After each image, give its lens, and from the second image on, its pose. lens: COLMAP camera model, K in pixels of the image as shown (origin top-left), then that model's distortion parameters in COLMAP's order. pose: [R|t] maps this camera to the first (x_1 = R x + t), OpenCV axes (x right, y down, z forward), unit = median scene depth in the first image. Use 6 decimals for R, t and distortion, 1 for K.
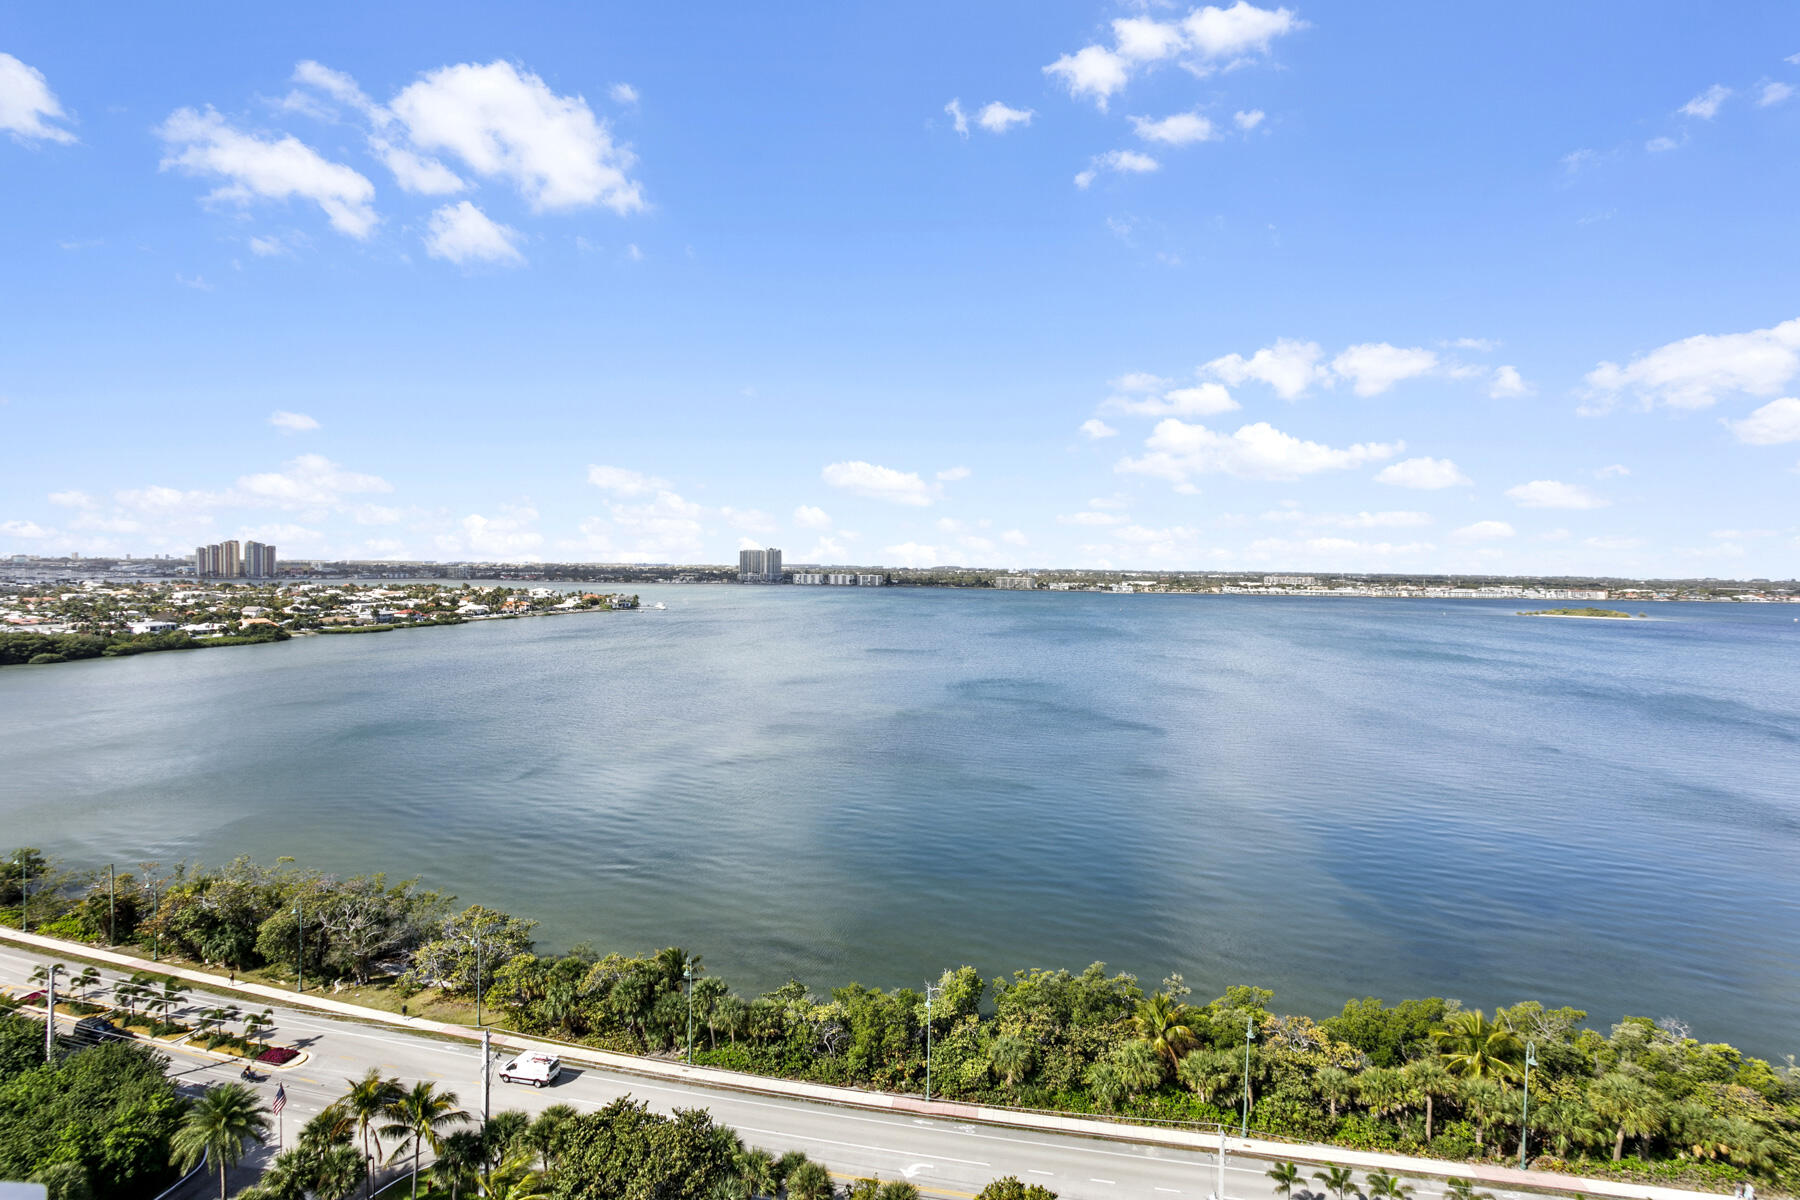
lens RADIAL K [[857.2, 0, 894.2], [0, 857.2, 588.7], [0, 0, 1]] dist [0.001622, 0.000042]
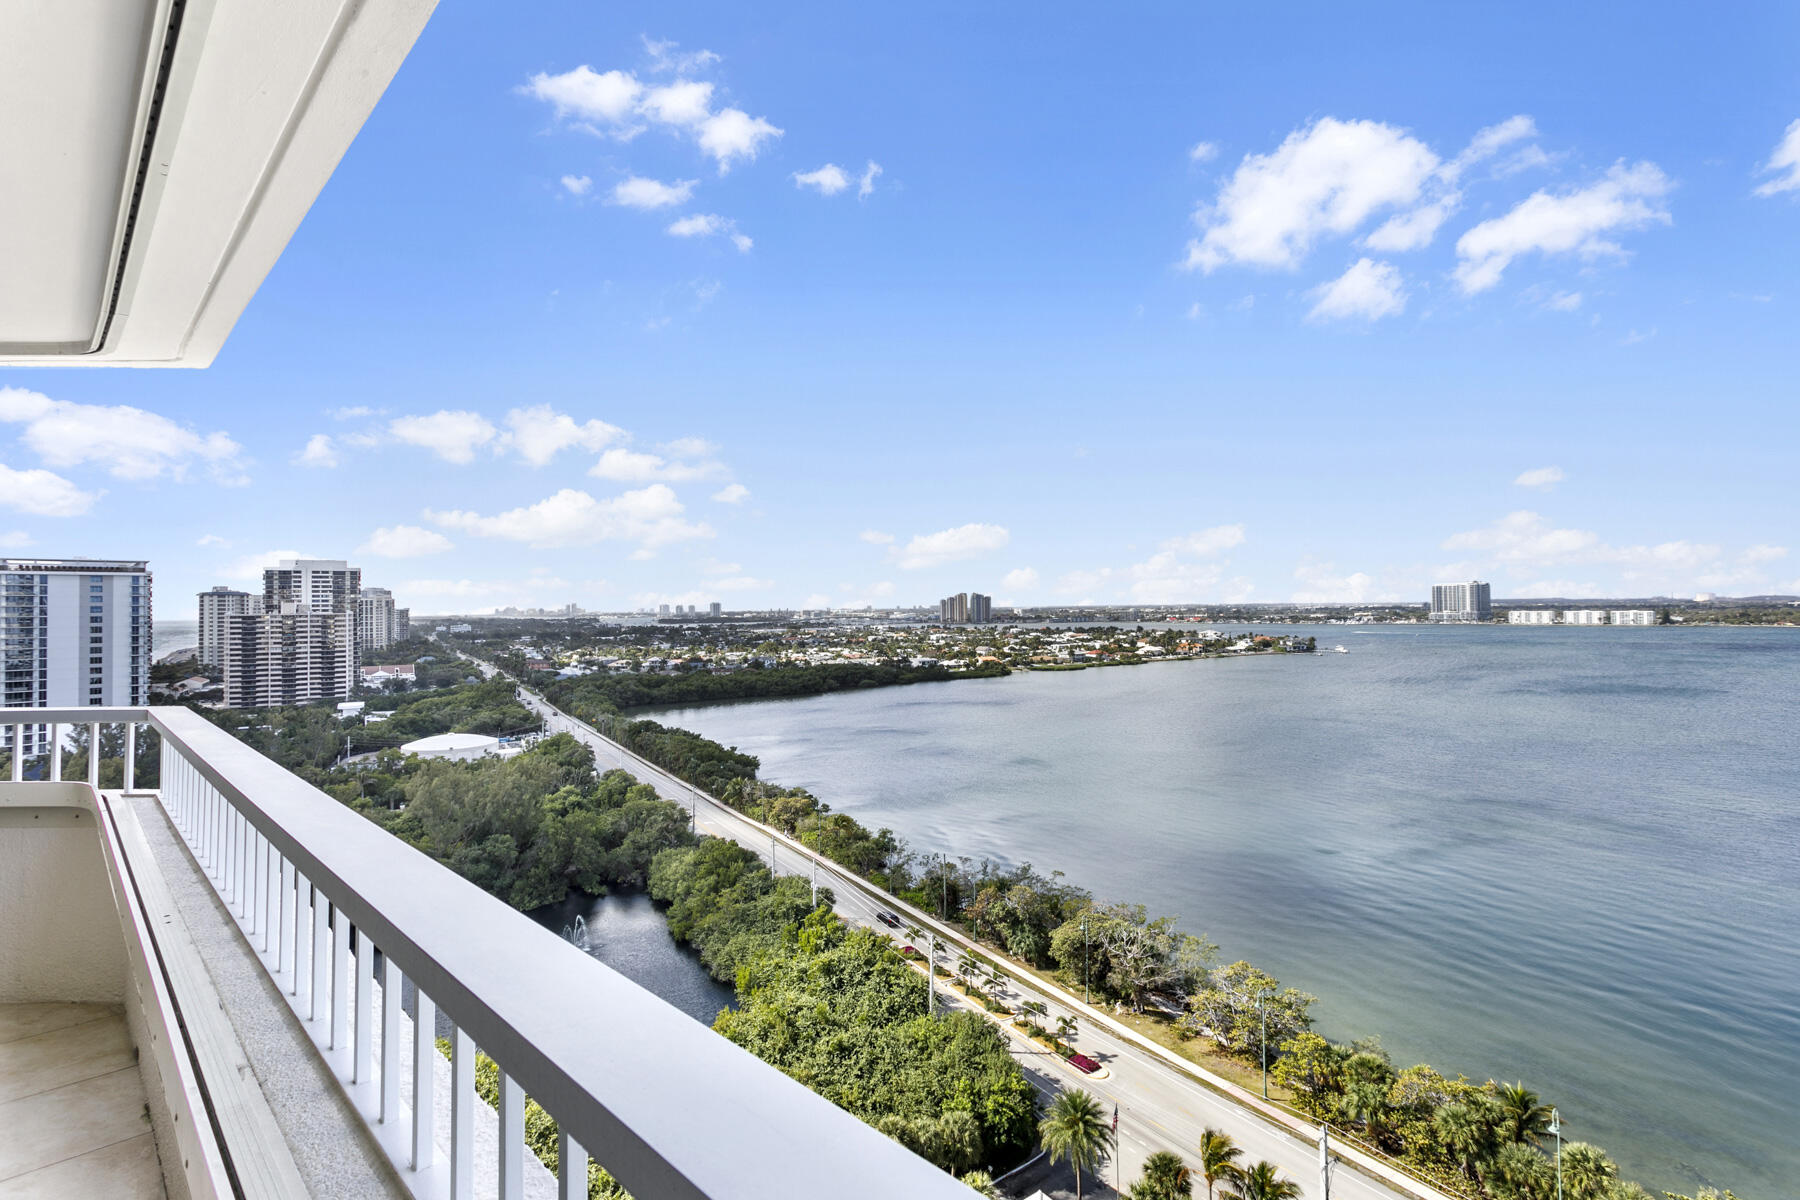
lens RADIAL K [[858.7, 0, 901.2], [0, 858.7, 589.5], [0, 0, 1]] dist [0.002057, 0.002521]
pose [[0.750222, -0.036075, -0.660201, -0.129411], [0.004742, 0.998778, -0.049187, -0.002808], [0.661169, 0.033771, 0.749476, 0.008195]]
